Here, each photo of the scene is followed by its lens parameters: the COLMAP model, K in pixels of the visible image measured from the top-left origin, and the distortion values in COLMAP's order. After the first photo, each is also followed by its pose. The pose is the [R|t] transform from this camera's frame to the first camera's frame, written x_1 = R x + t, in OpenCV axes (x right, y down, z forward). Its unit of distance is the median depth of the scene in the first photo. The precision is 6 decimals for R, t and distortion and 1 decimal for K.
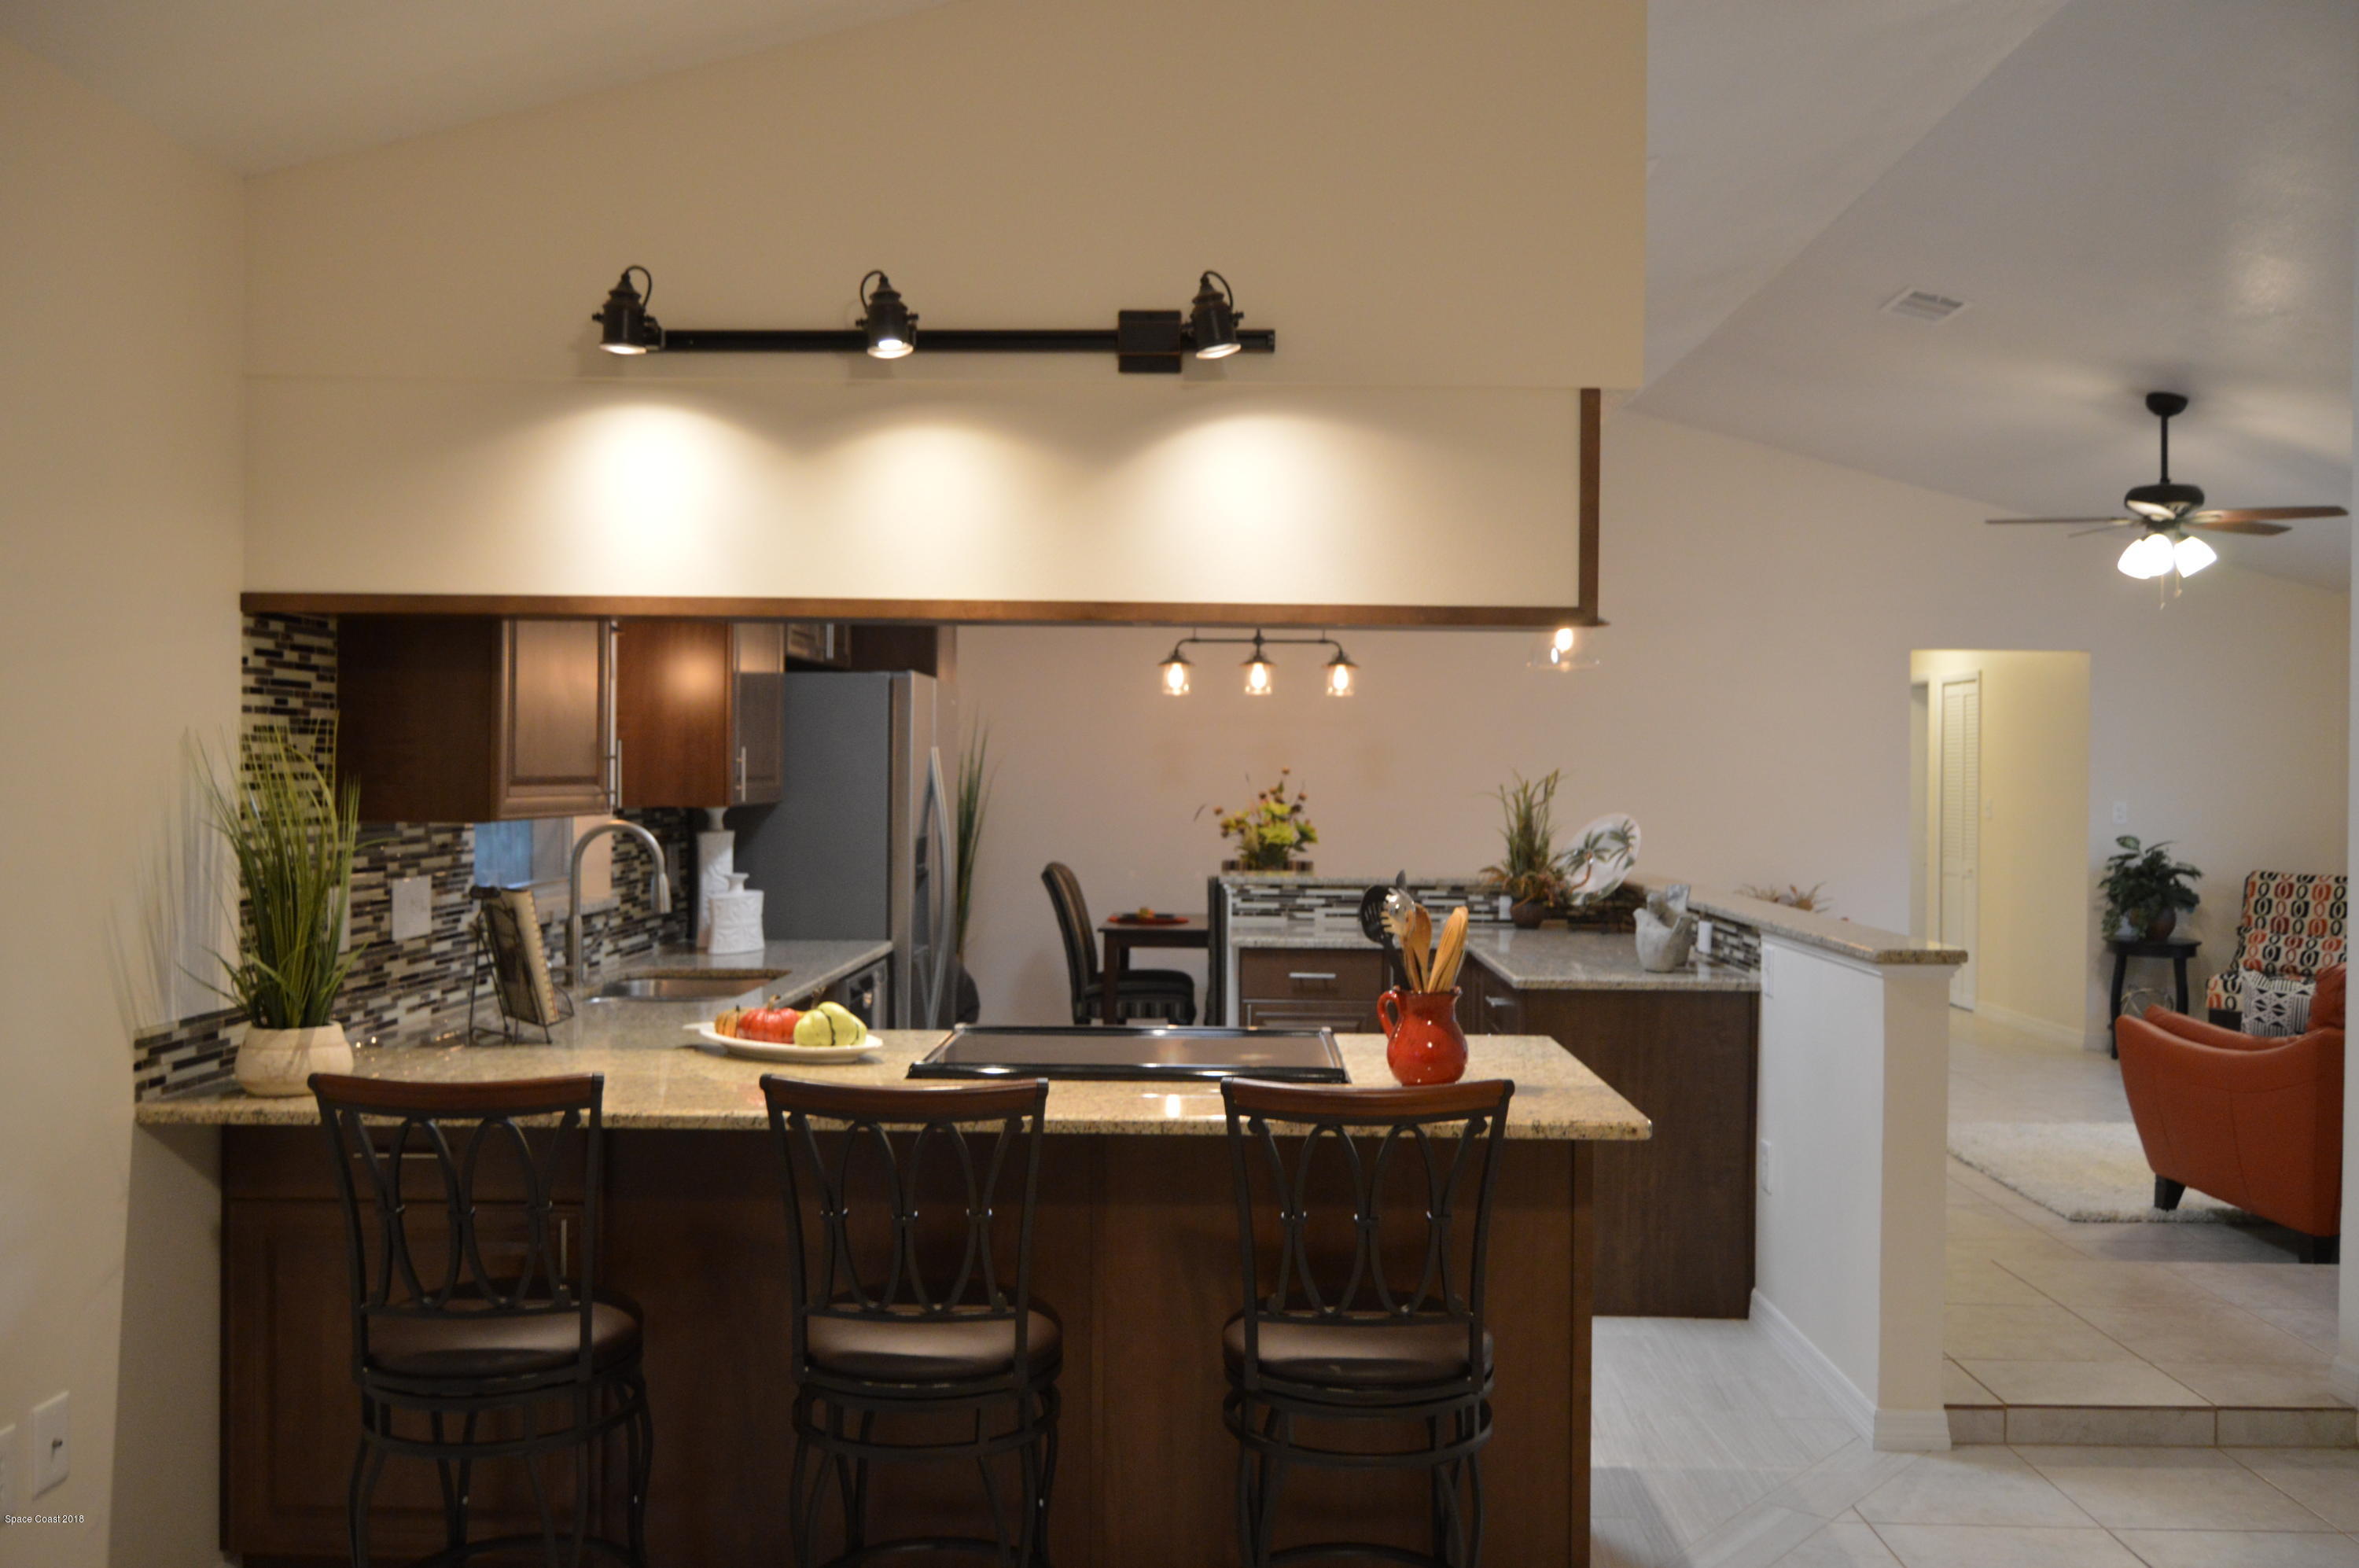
lens RADIAL K [[1850.9, 0, 1190.4], [0, 1850.9, 785.2], [0, 0, 1]] dist [-0.018832, 0.014169]
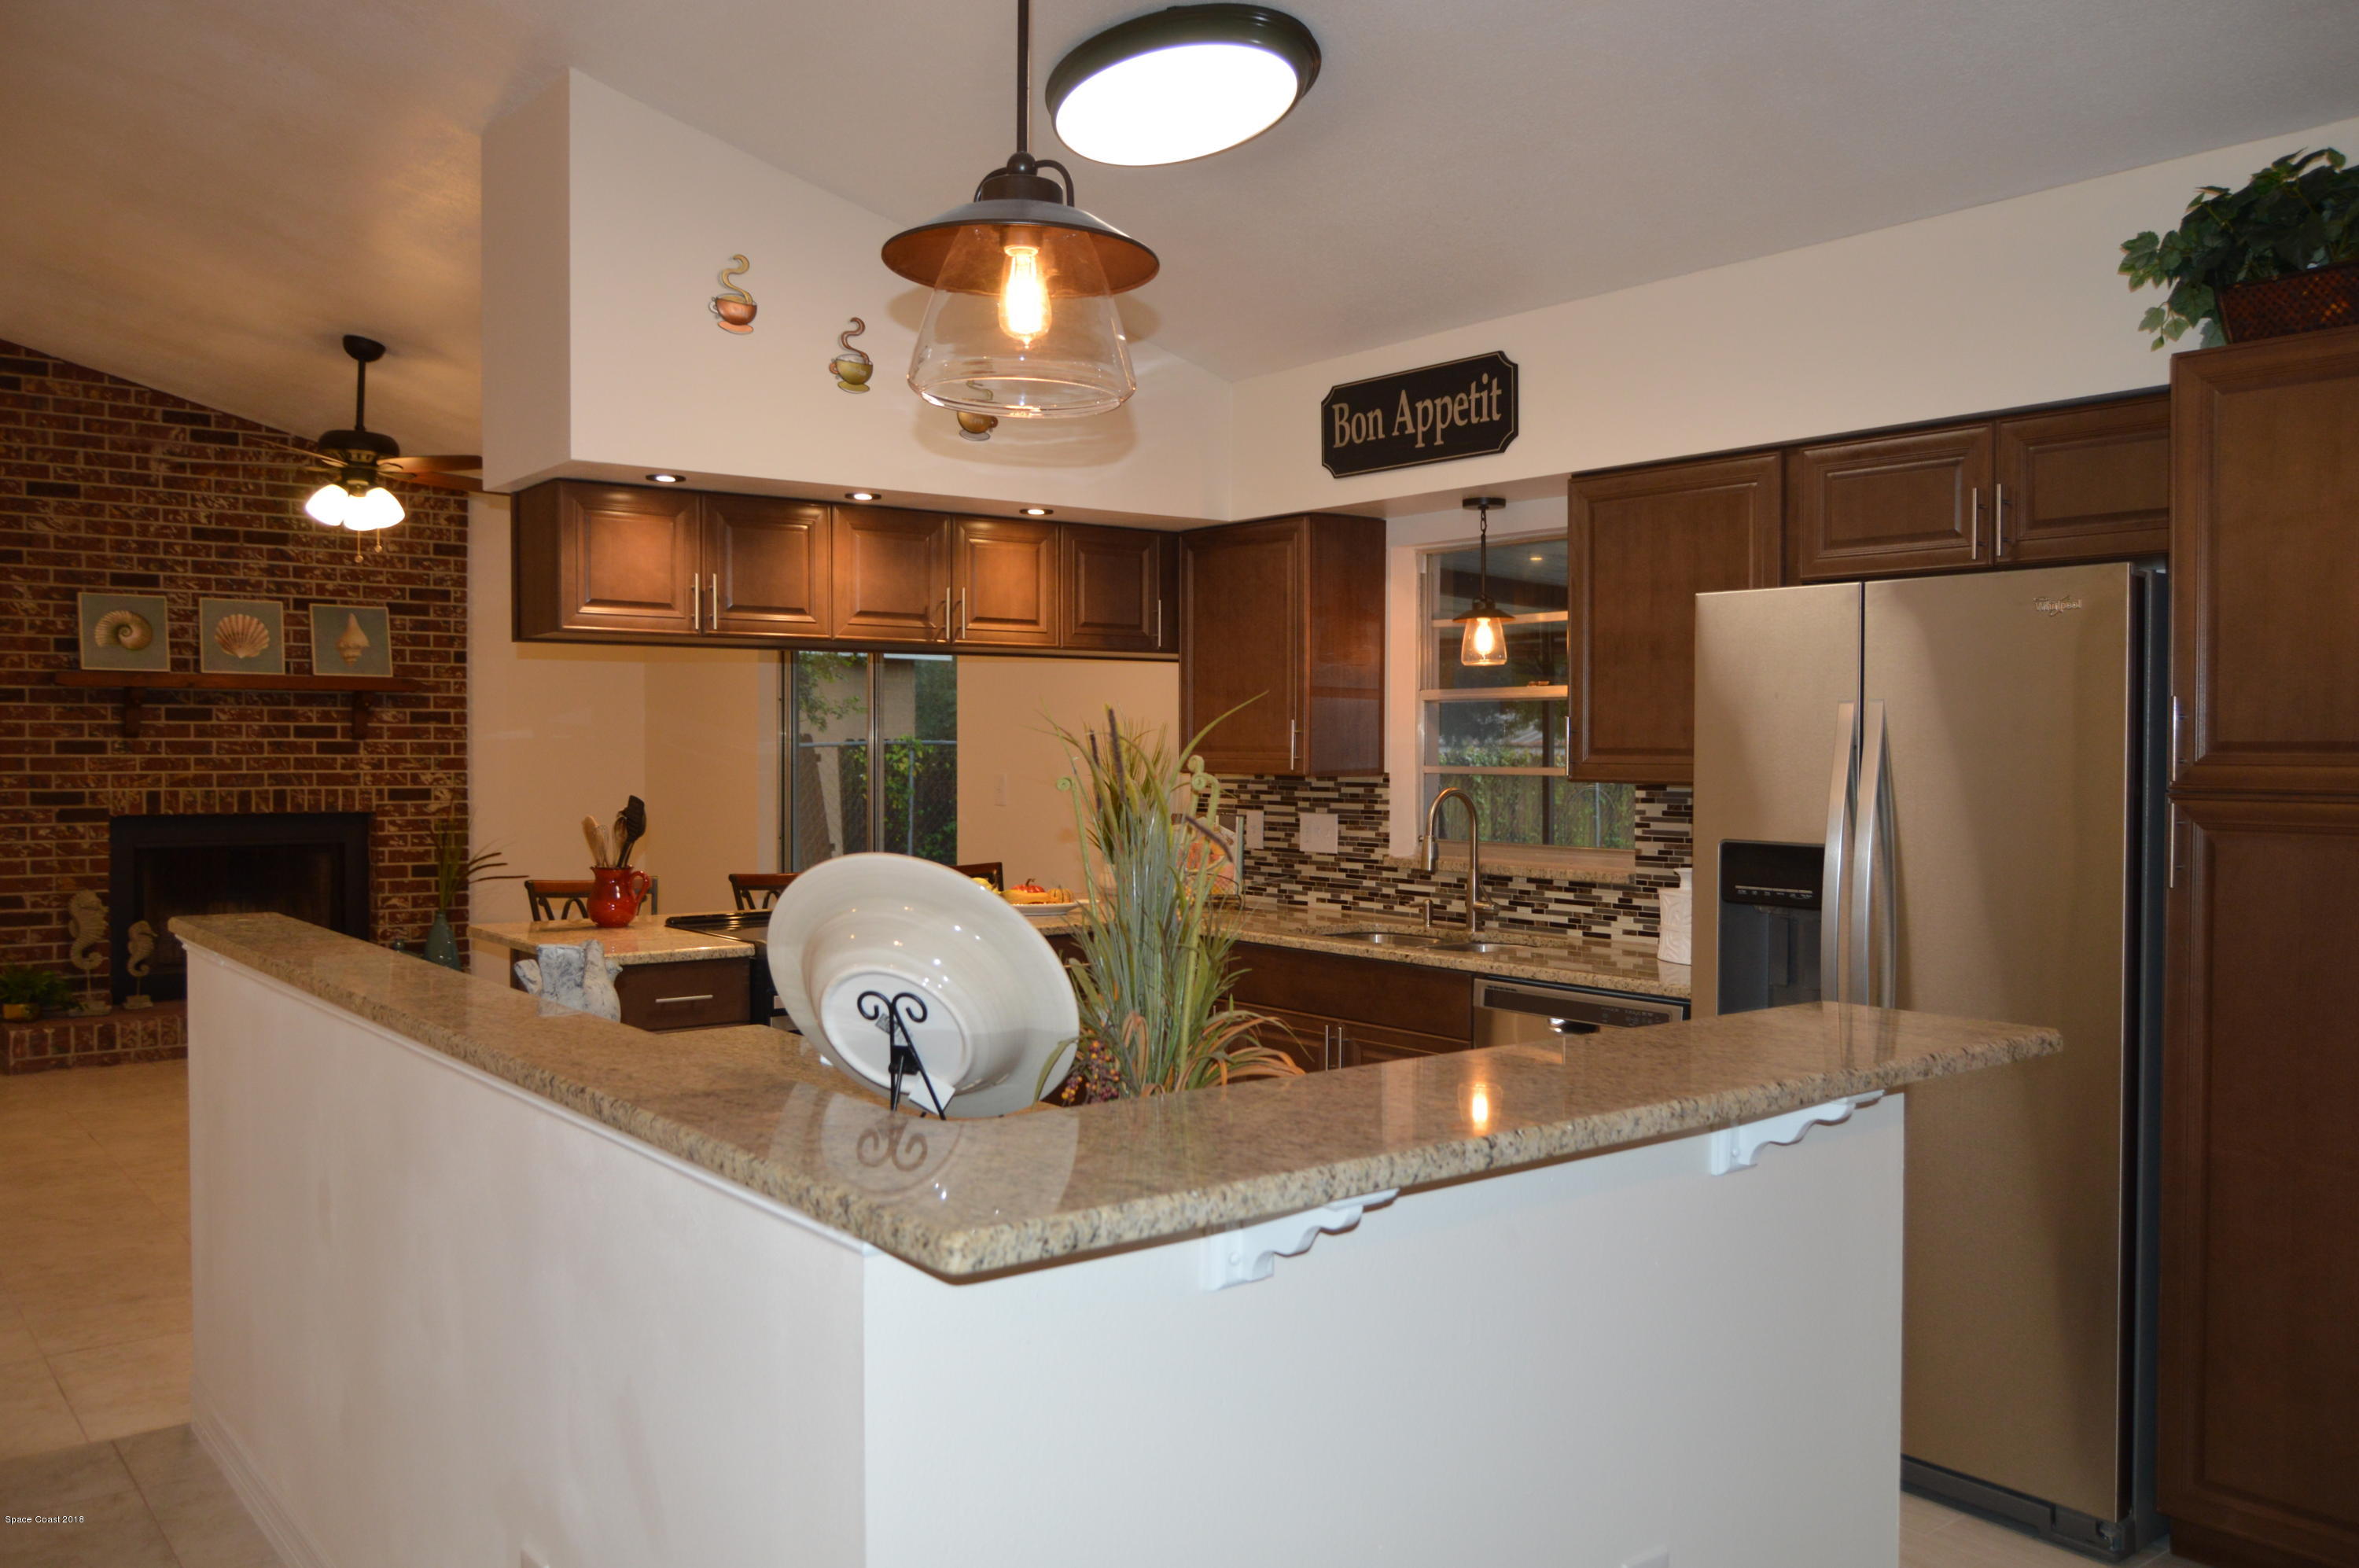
lens RADIAL K [[1850.9, 0, 1192.8], [0, 1850.9, 781.2], [0, 0, 1]] dist [-0.018832, 0.014169]
pose [[-0.766129, 0.000553, -0.642686, 0.491707], [-0.015659, 0.999687, 0.019527, -0.003669], [0.642496, 0.025024, -0.765880, 1.612288]]
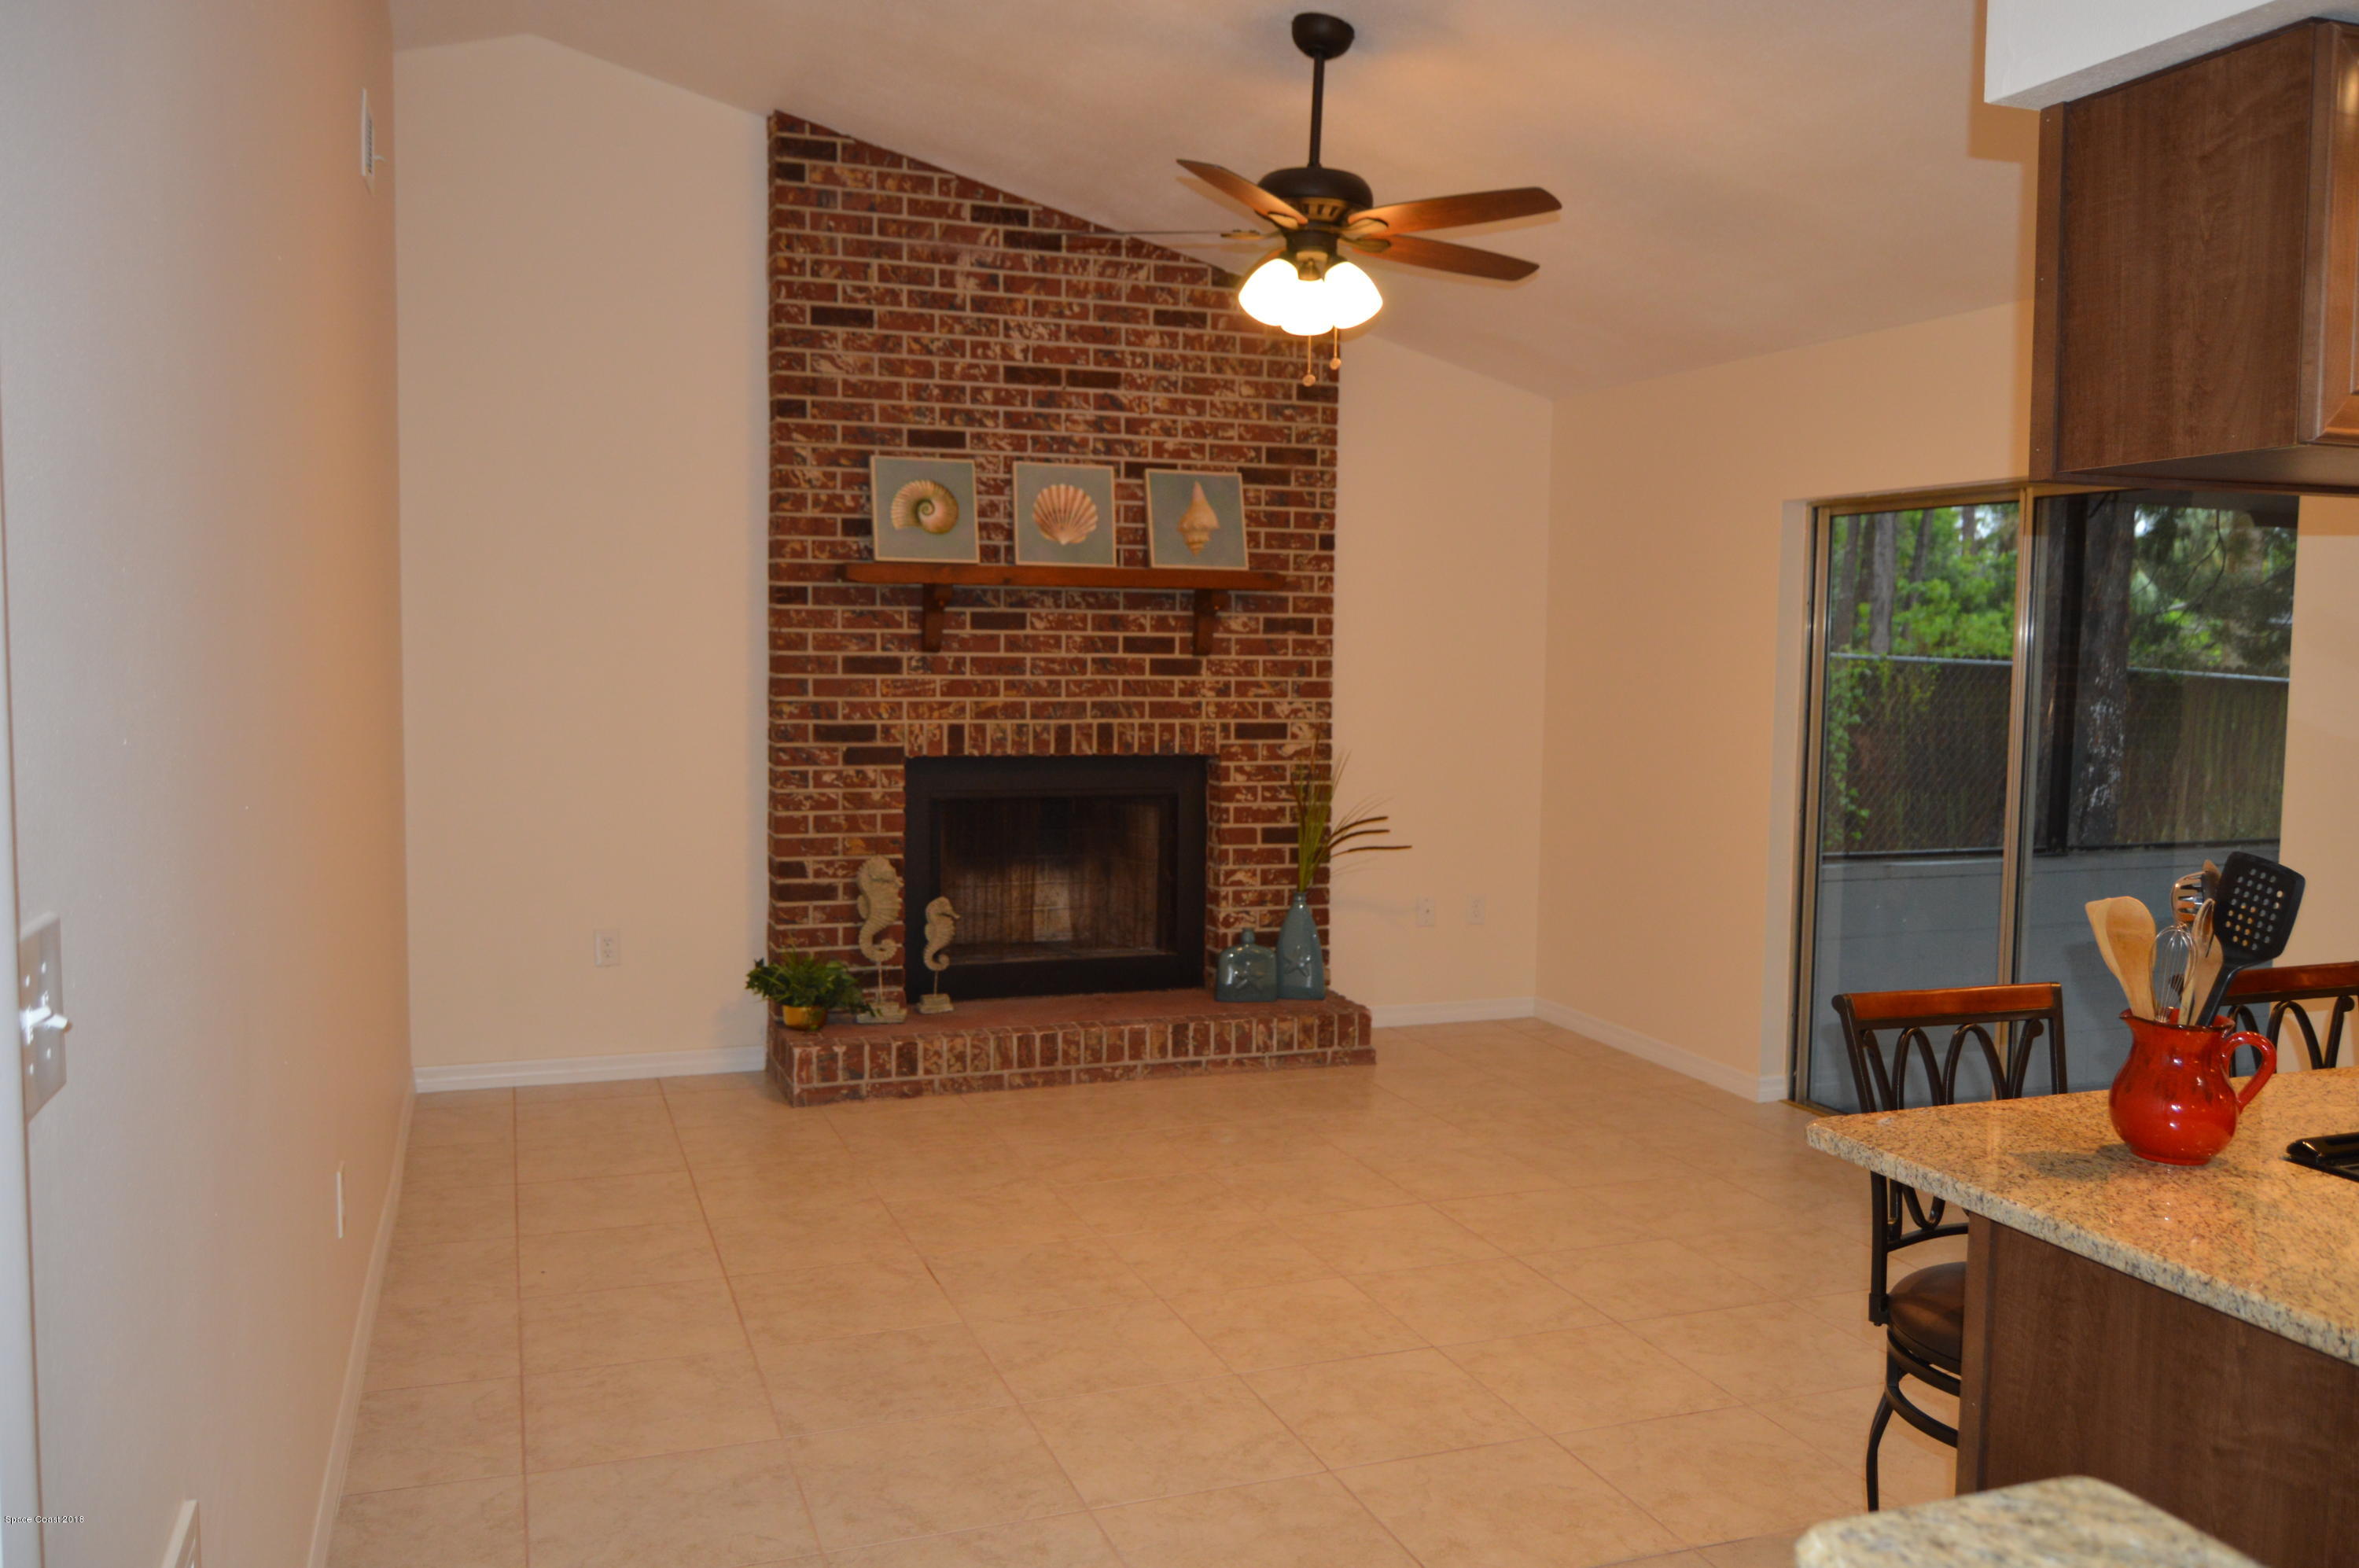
lens RADIAL K [[1850.9, 0, 1191.7], [0, 1850.9, 779.3], [0, 0, 1]] dist [-0.018832, 0.014169]
pose [[-0.928617, 0.008368, -0.370944, 0.455555], [-0.023927, 0.996314, 0.082376, -0.017295], [0.370266, 0.085371, -0.924994, 0.932371]]
